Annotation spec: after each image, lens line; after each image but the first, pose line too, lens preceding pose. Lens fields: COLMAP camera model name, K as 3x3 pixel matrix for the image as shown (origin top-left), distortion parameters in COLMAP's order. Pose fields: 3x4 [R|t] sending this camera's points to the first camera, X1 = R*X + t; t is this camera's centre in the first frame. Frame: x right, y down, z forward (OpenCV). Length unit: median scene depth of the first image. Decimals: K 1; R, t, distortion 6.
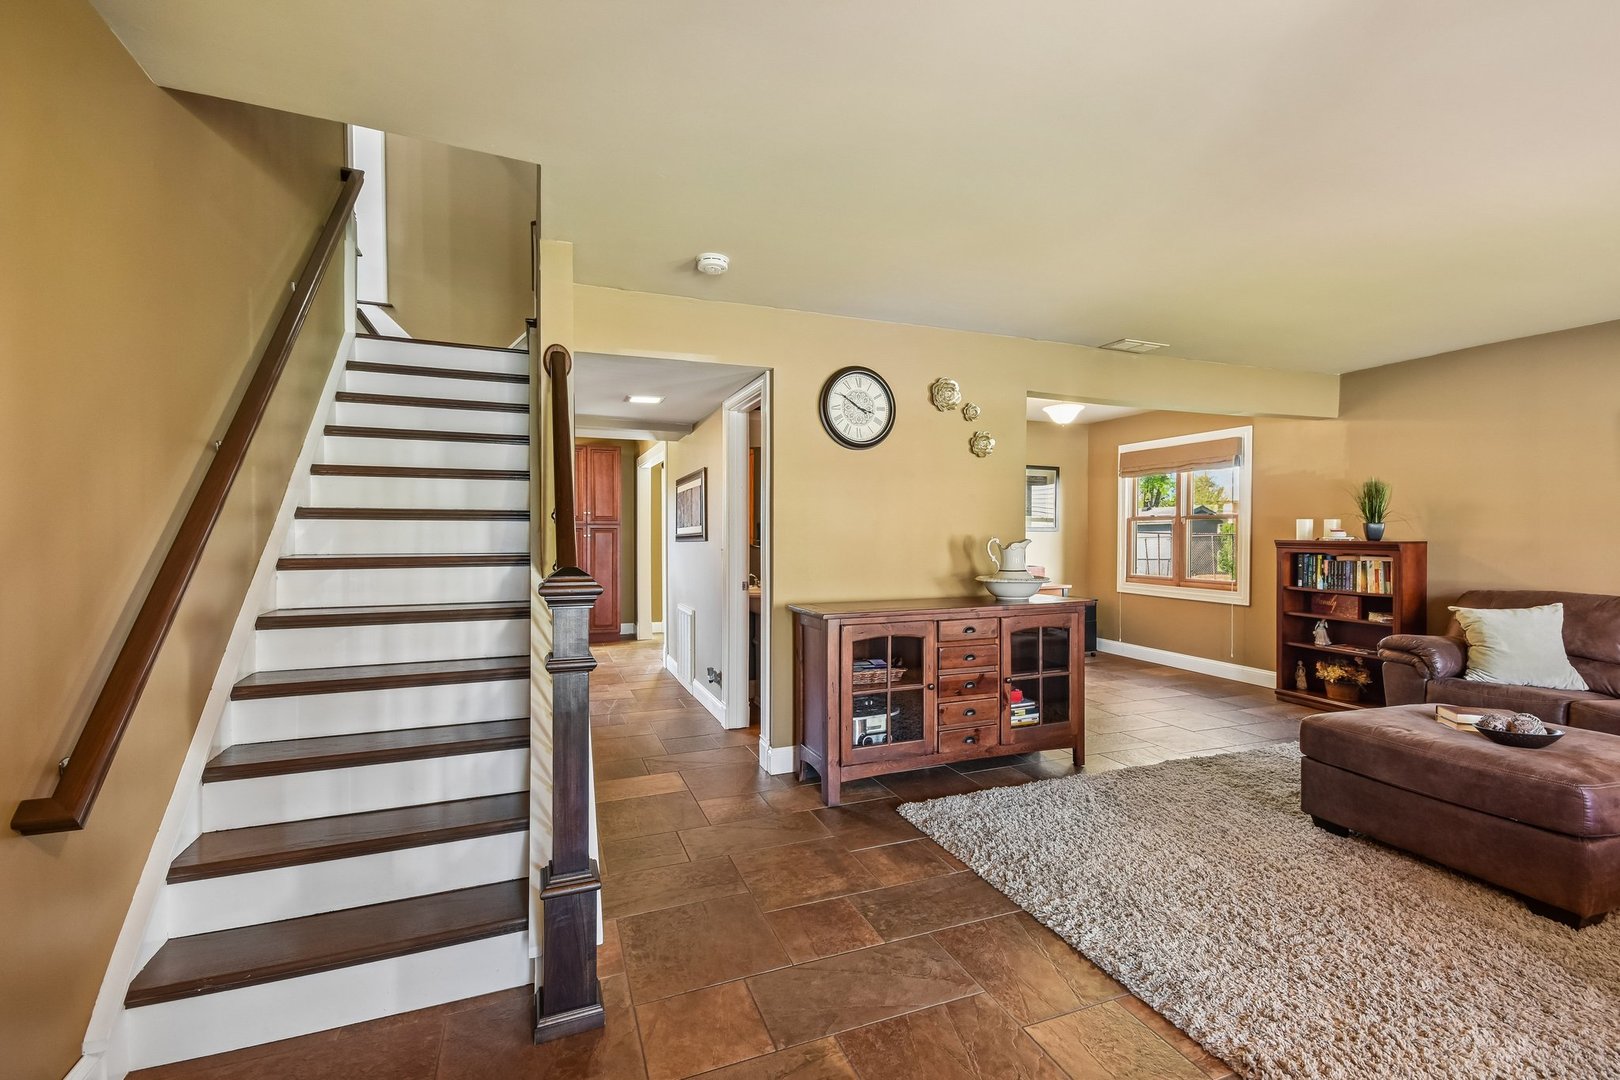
lens RADIAL K [[713.9, 0, 810.0], [0, 713.9, 540.0], [0, 0, 1]] dist [0.000301, -0.000009]
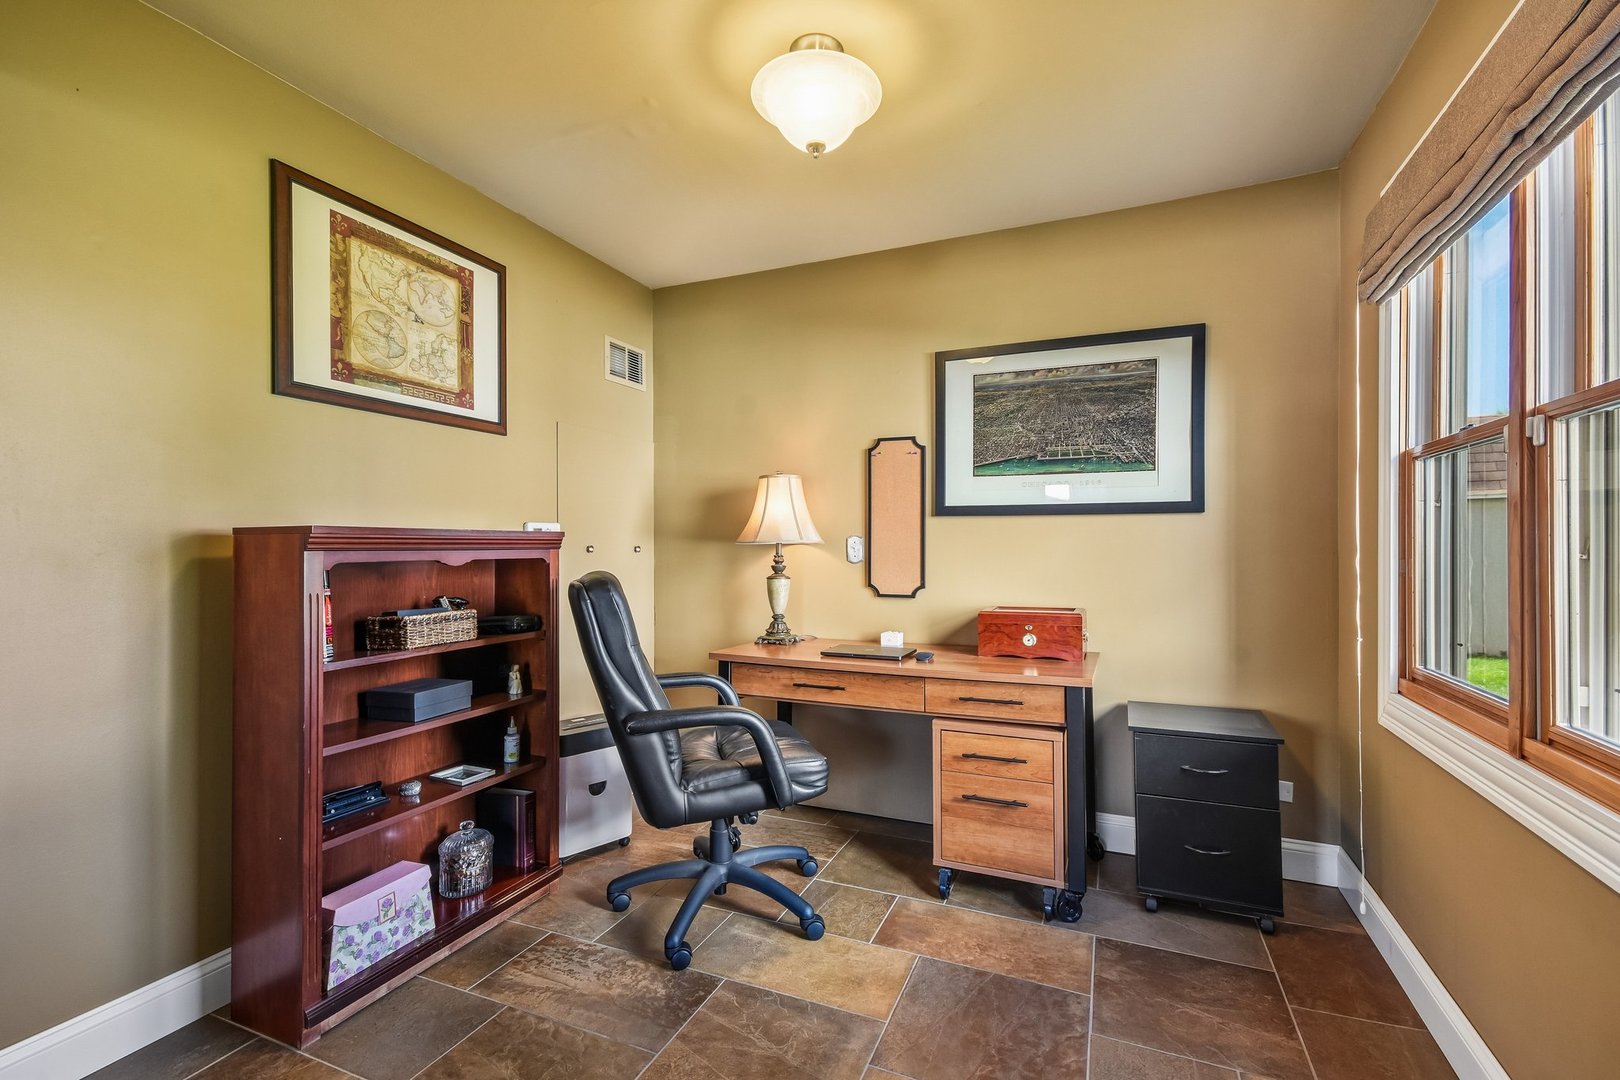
lens RADIAL K [[711.8, 0, 813.5], [0, 711.8, 528.1], [0, 0, 1]] dist [-0.000320, -0.000353]
pose [[0.720819, -0.016643, -0.692924, 0.839886], [-0.005734, 0.999534, -0.029972, 0.011606], [0.693100, 0.025577, 0.720388, 1.175156]]
